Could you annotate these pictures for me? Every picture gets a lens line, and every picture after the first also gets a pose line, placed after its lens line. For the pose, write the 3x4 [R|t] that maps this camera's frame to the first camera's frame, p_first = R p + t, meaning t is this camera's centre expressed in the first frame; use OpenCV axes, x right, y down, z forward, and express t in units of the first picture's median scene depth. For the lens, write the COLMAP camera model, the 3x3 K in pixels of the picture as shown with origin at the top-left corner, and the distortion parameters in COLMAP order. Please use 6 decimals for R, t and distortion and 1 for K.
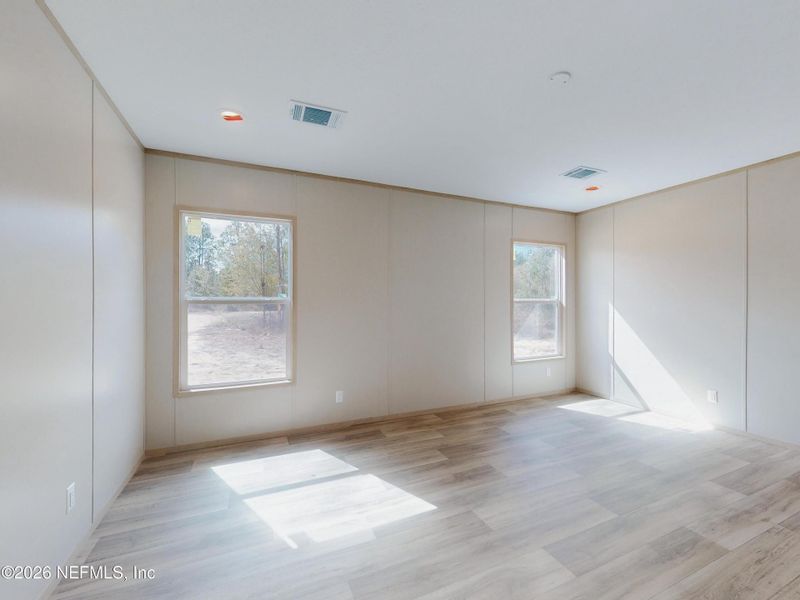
lens RADIAL K [[339.1, 0, 400.8], [0, 339.1, 295.7], [0, 0, 1]] dist [-0.001163, 0.000417]
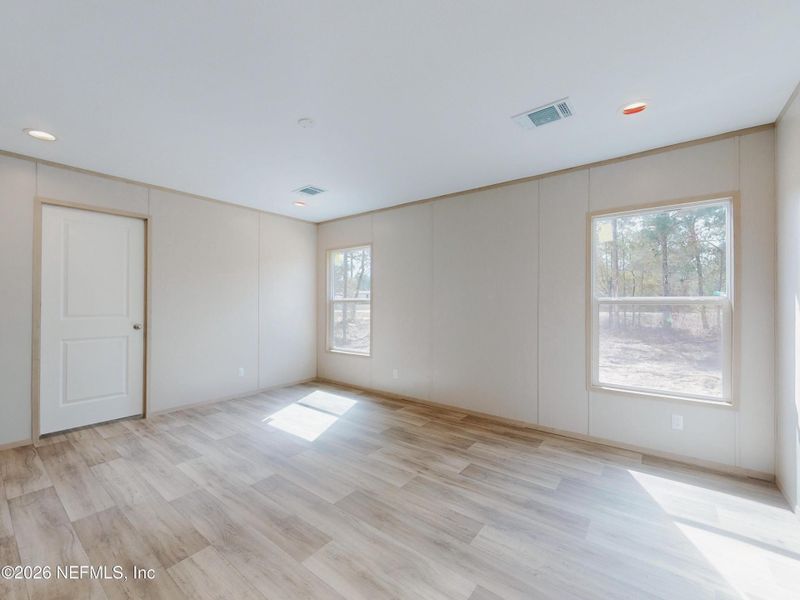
lens RADIAL K [[339.1, 0, 403.5], [0, 339.1, 300.3], [0, 0, 1]] dist [-0.001163, 0.000417]
pose [[0.467305, -0.003683, -0.884089, 0.857805], [0.017754, 0.999829, 0.005220, -0.005351], [0.883918, -0.018135, 0.467290, 0.332929]]
